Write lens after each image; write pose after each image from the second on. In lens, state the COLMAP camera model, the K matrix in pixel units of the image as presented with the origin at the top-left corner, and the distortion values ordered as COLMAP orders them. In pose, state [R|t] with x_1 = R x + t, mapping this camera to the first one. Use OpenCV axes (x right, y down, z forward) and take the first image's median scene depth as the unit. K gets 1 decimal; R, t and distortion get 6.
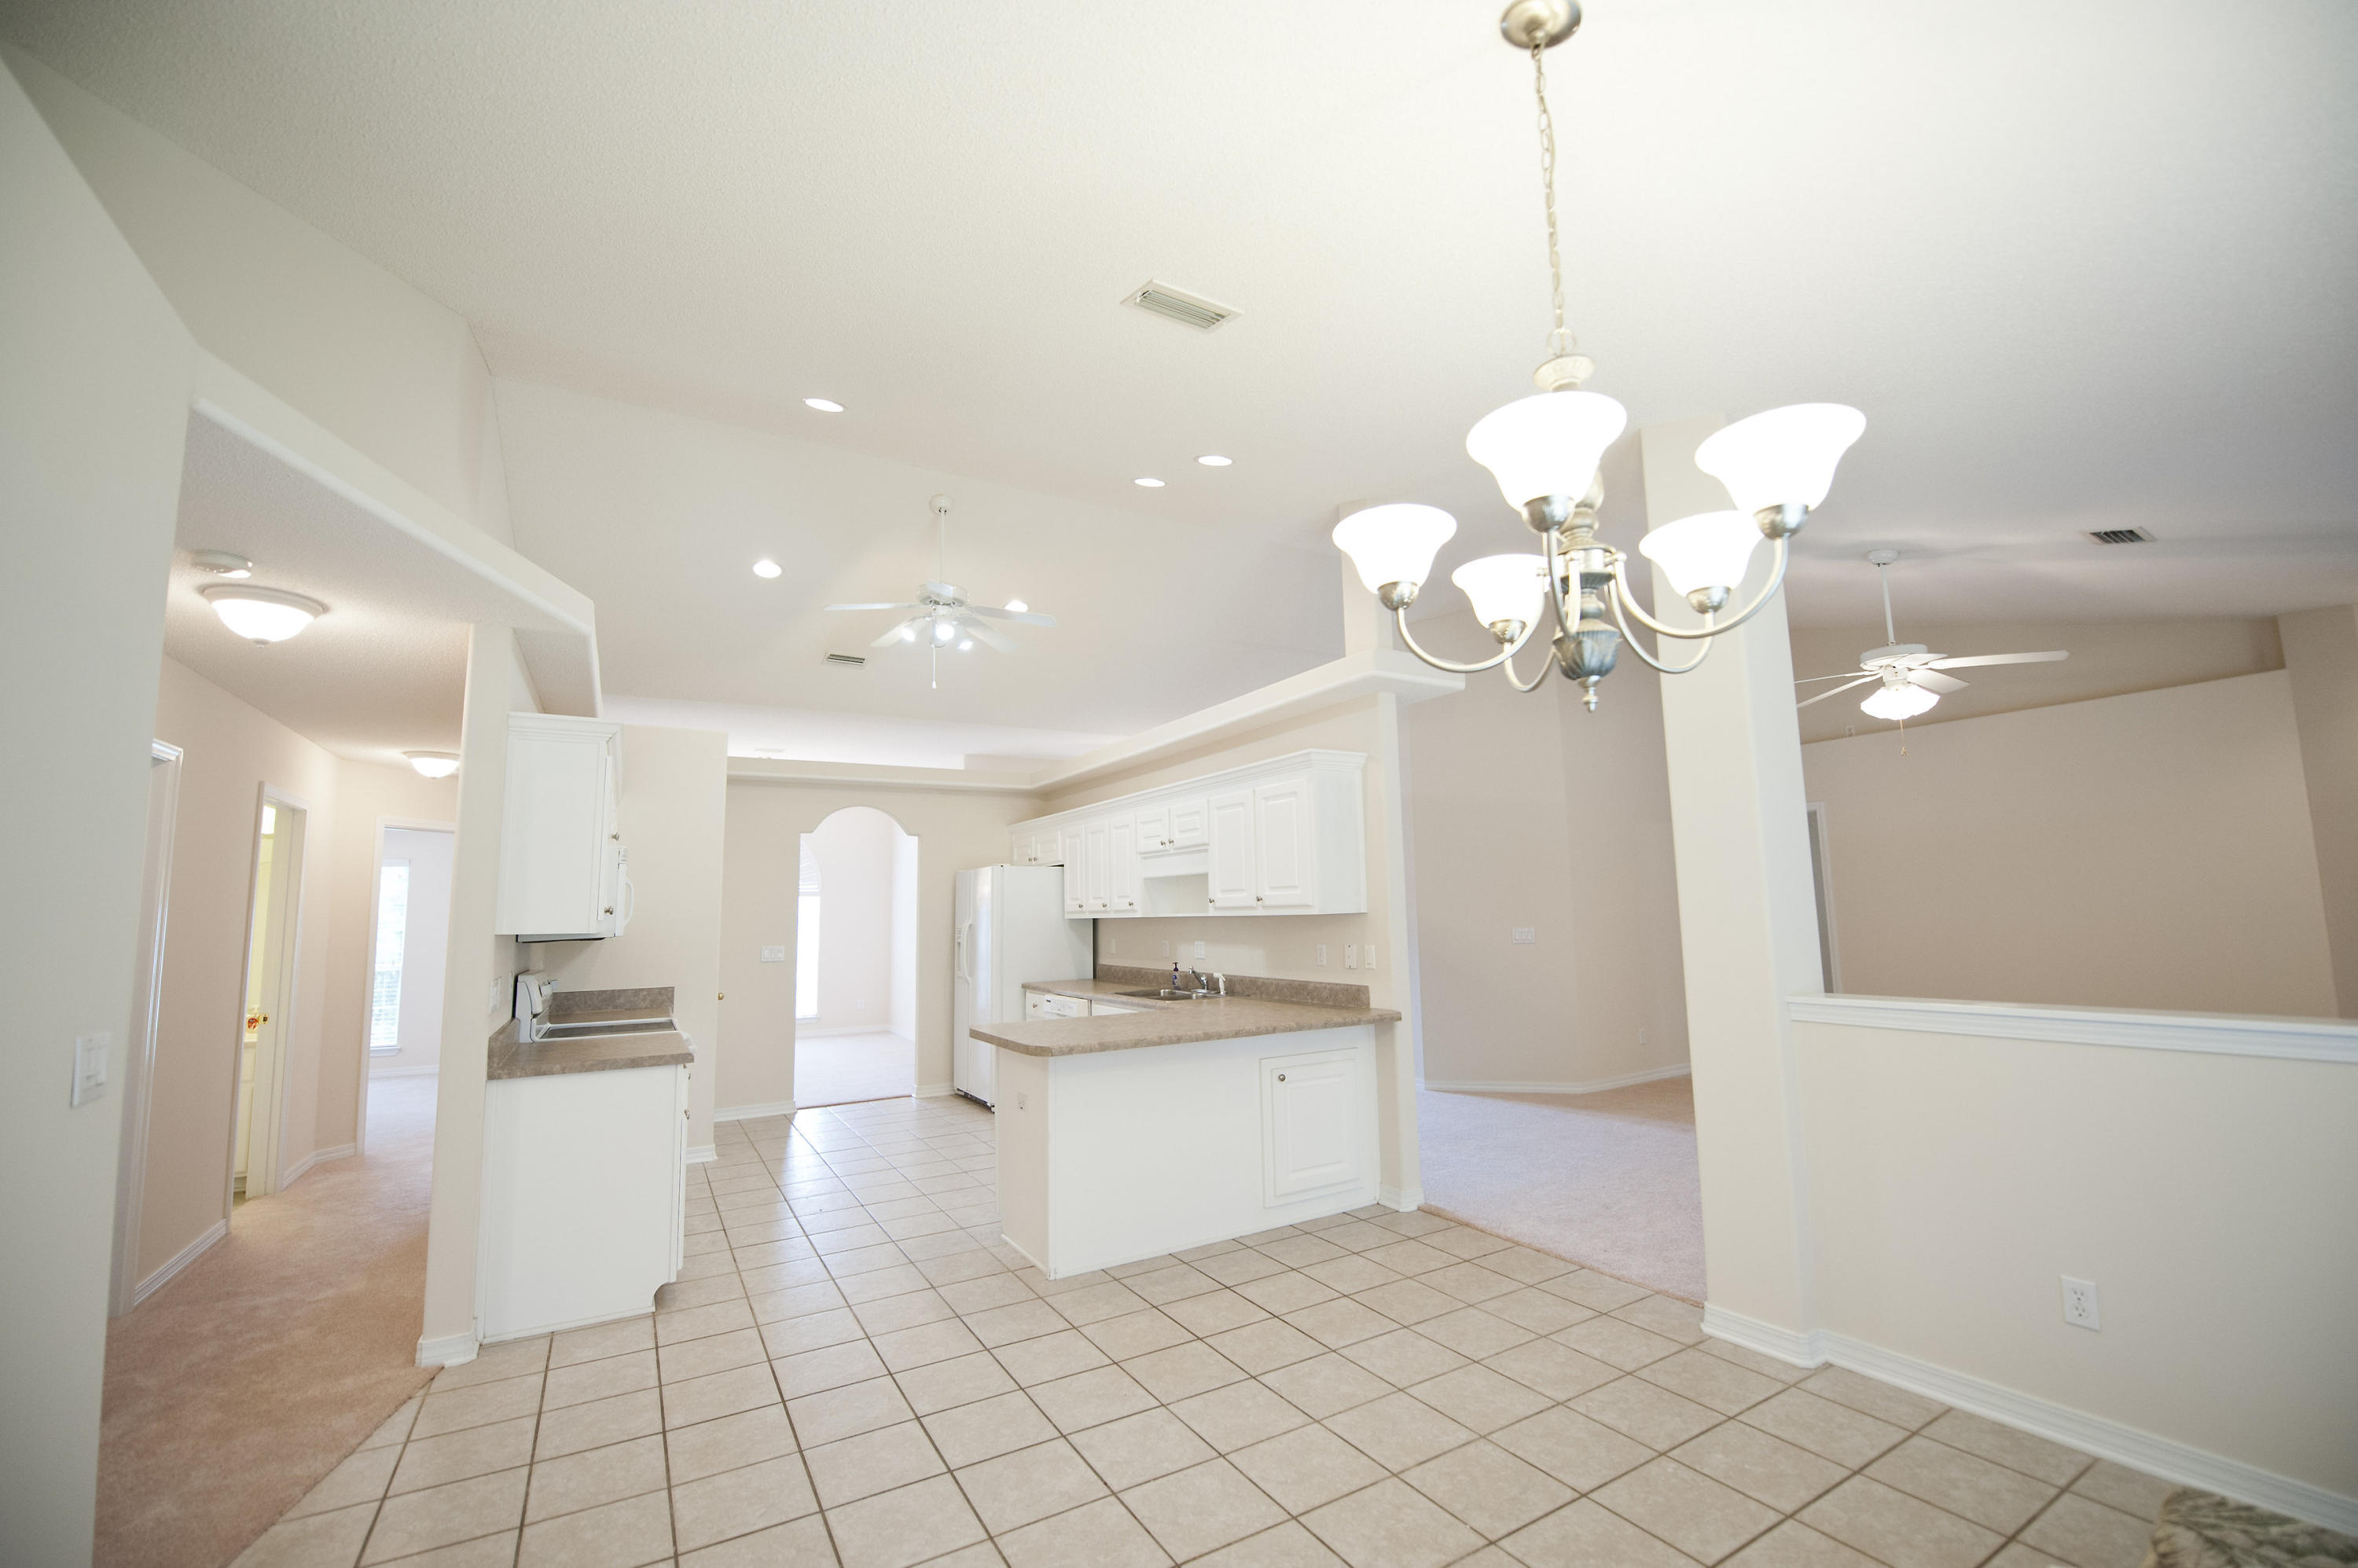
lens RADIAL K [[953.1, 0, 1185.2], [0, 953.1, 800.3], [0, 0, 1]] dist [-0.013551, -0.003586]
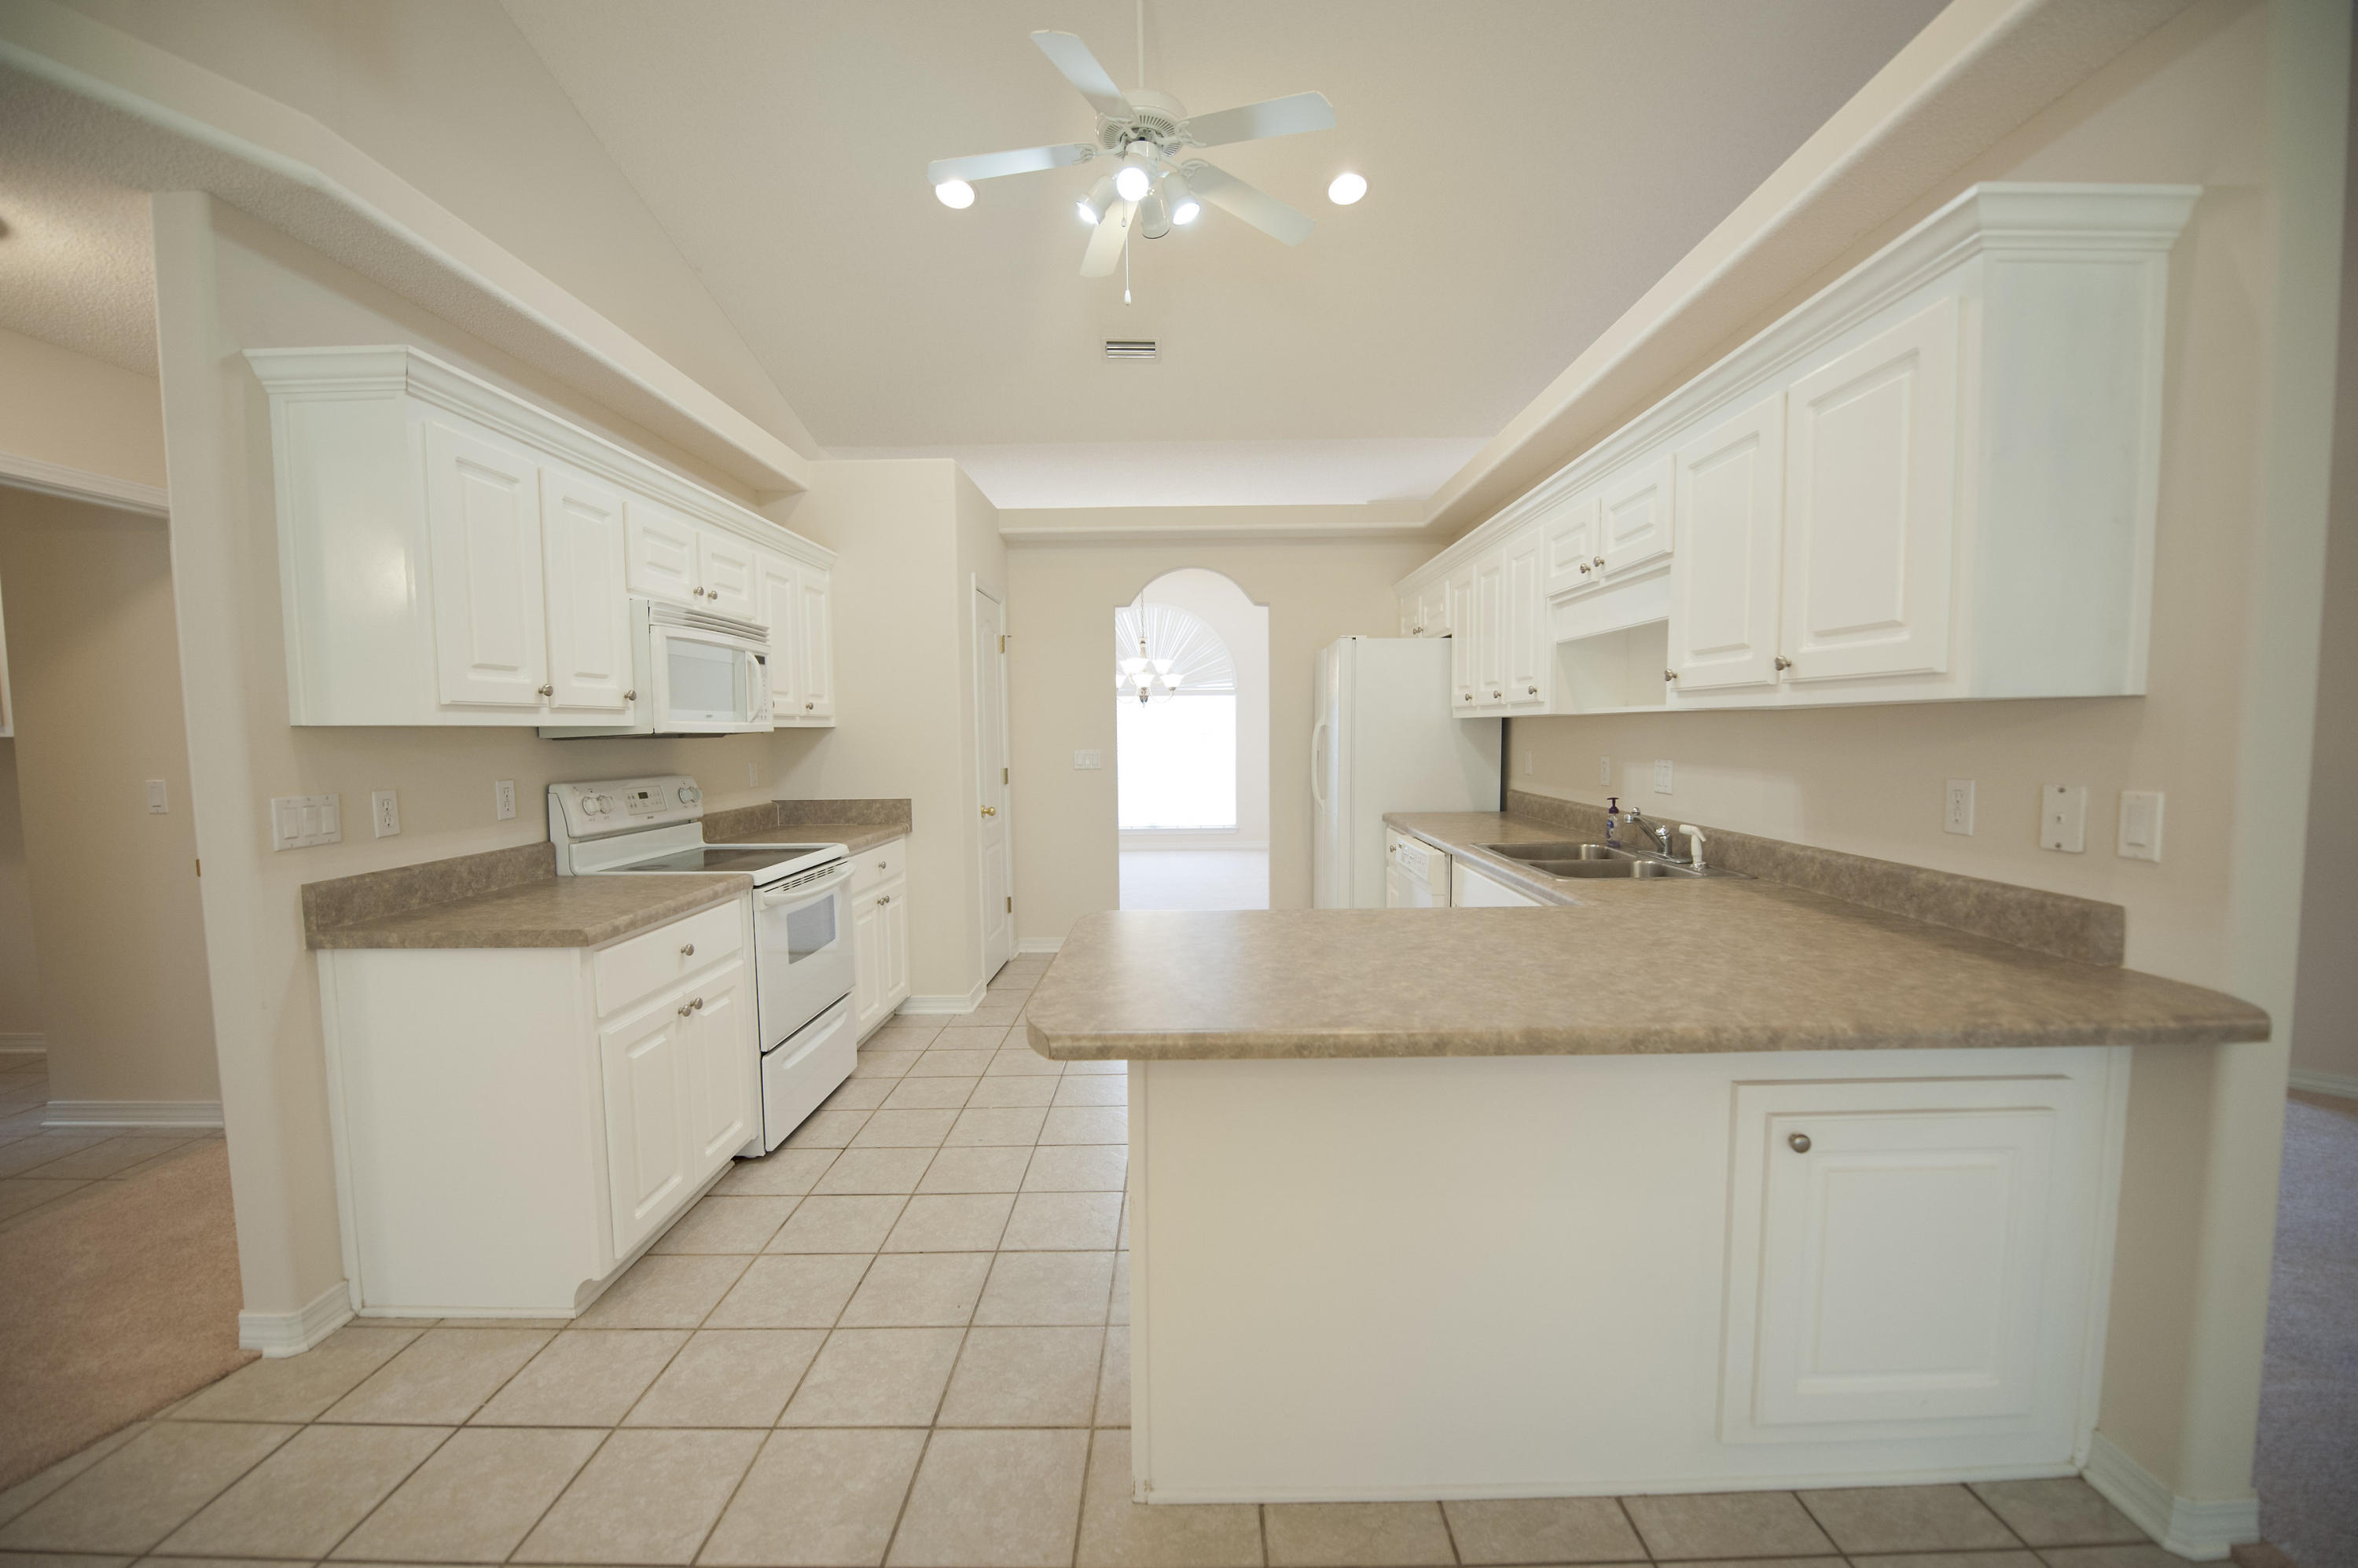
lens RADIAL K [[941.0, 0, 1184.0], [0, 941.0, 800.1], [0, 0, 1]] dist [-0.014972, -0.002651]
pose [[0.858615, 0.050897, -0.510088, 0.062953], [0.053090, 0.980879, 0.187239, 0.070288], [0.509864, -0.187847, 0.839495, 0.510485]]
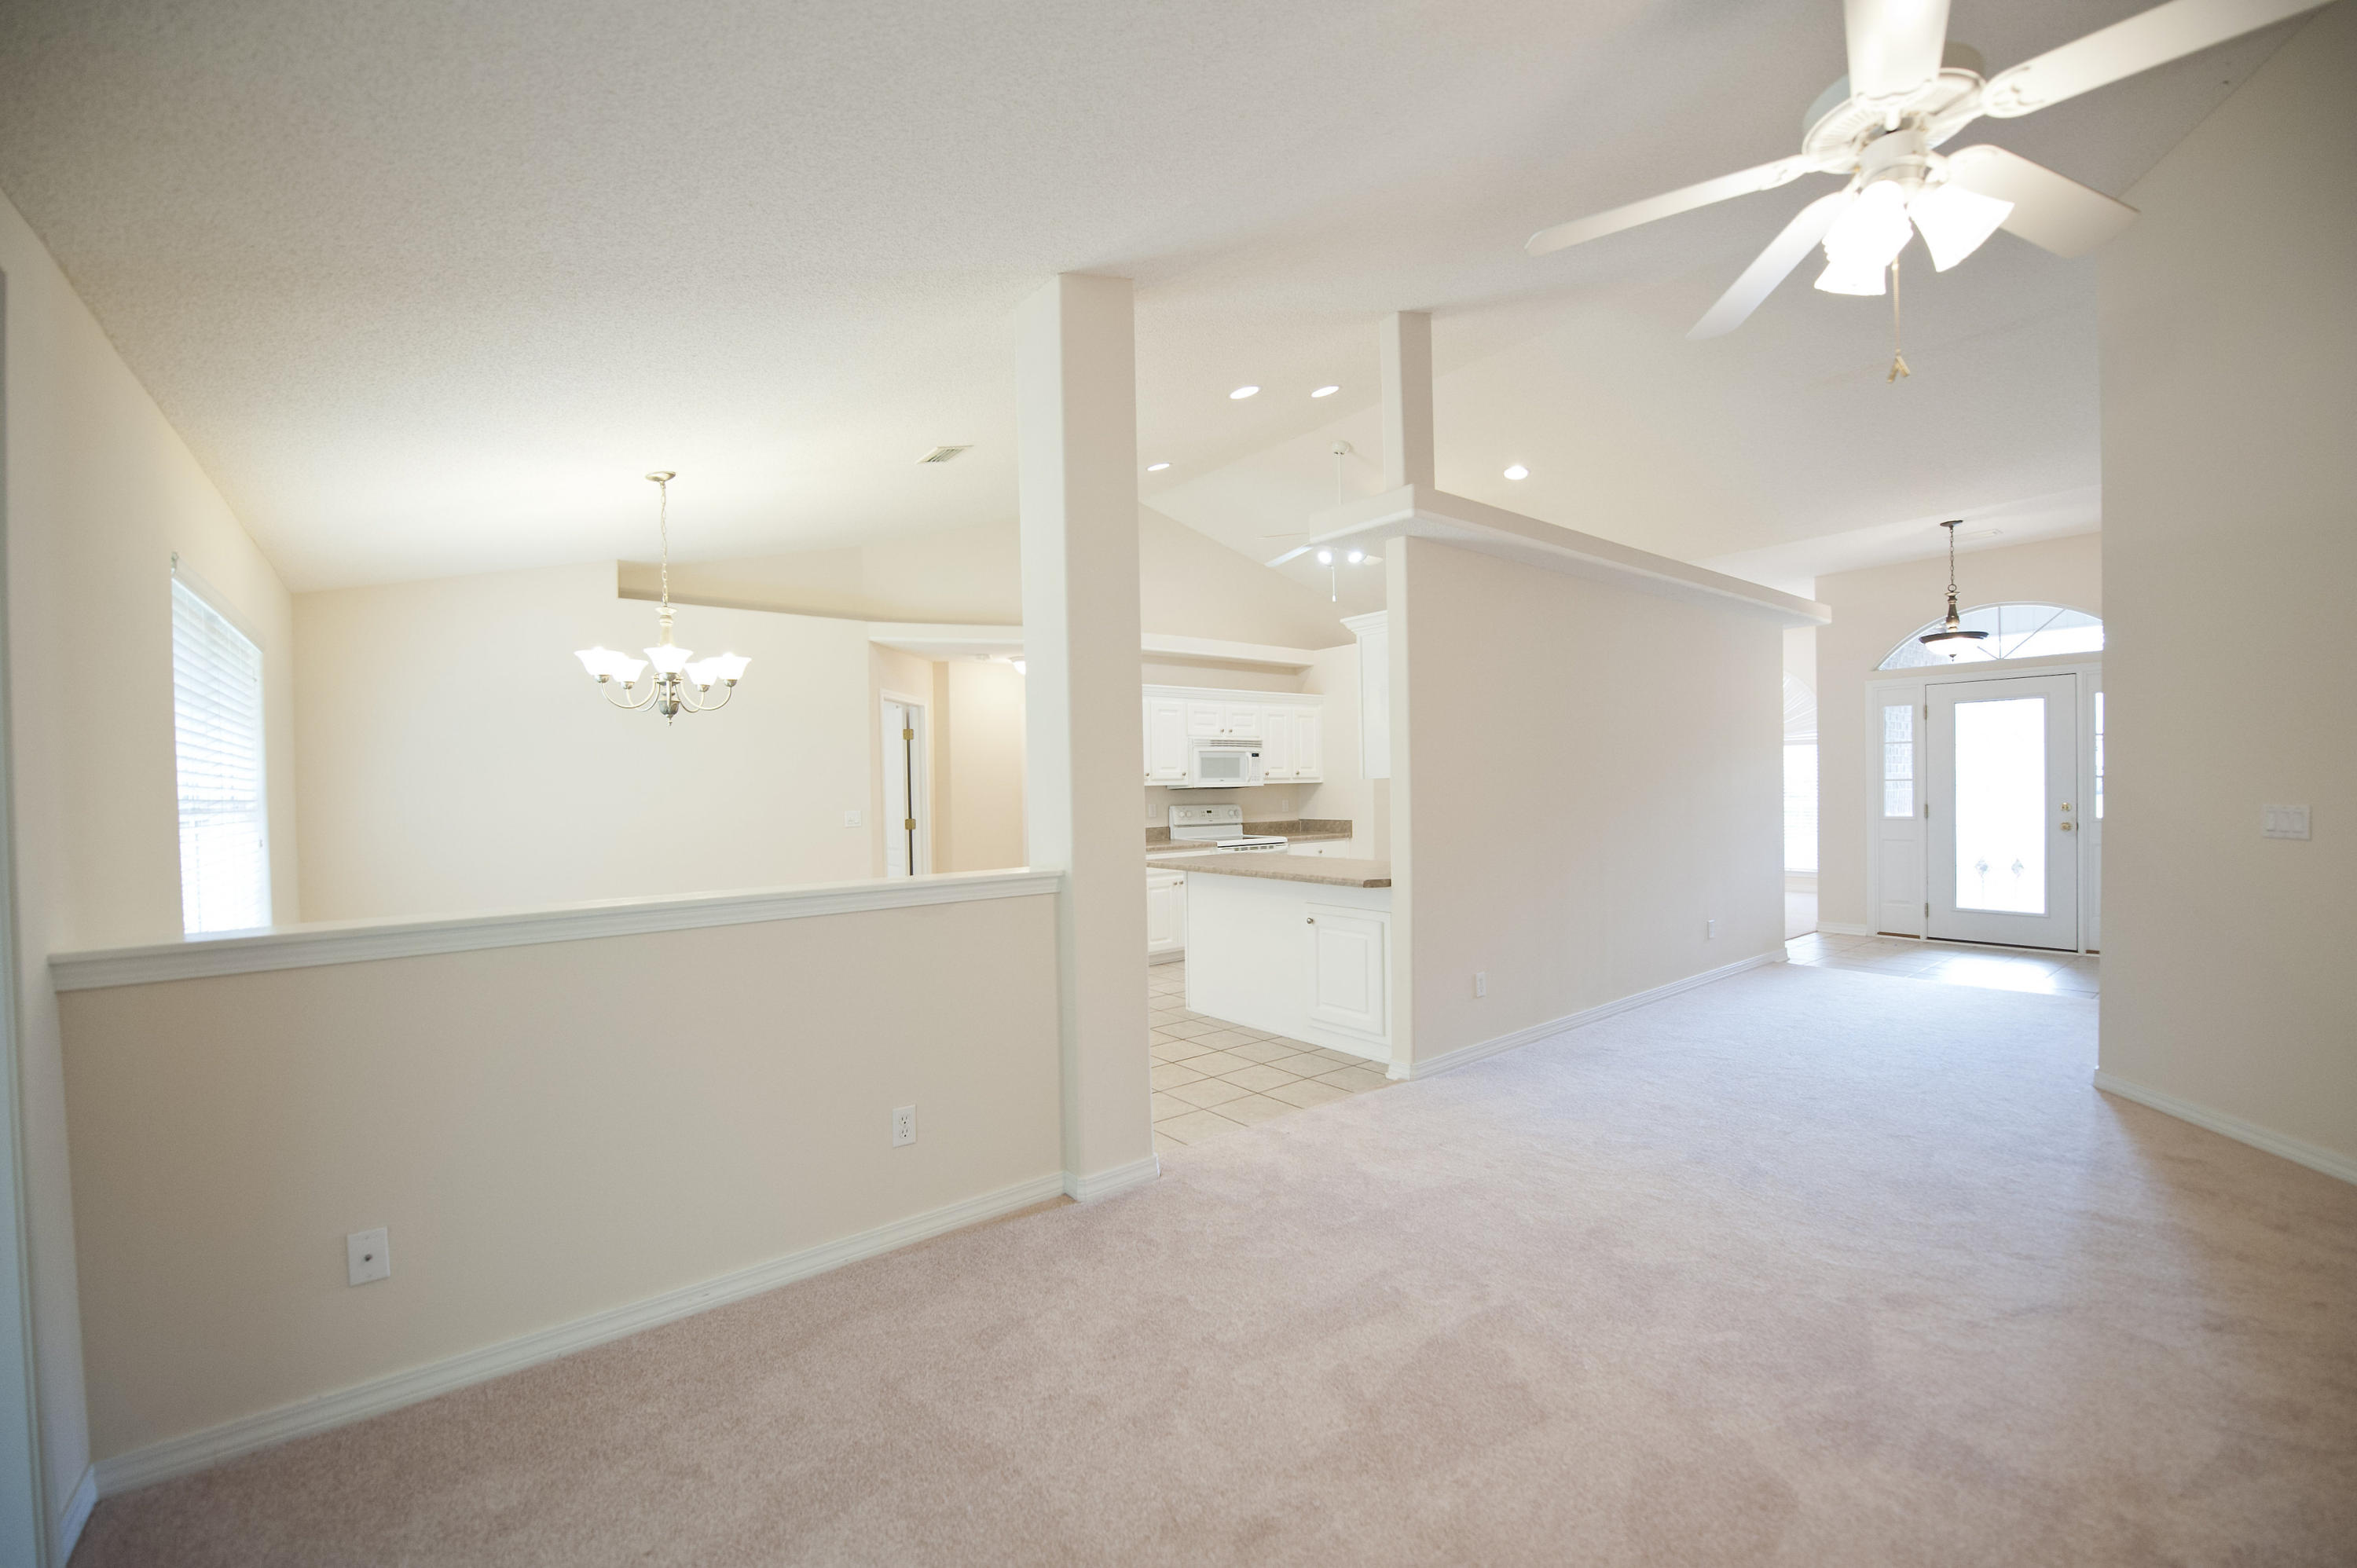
lens RADIAL K [[952.7, 0, 1184.7], [0, 952.7, 800.2], [0, 0, 1]] dist [-0.013551, -0.003586]
pose [[0.136376, 0.034019, -0.990073, 1.025532], [0.132071, 0.989865, 0.052203, 0.057346], [0.981814, -0.137879, 0.130501, 0.609894]]
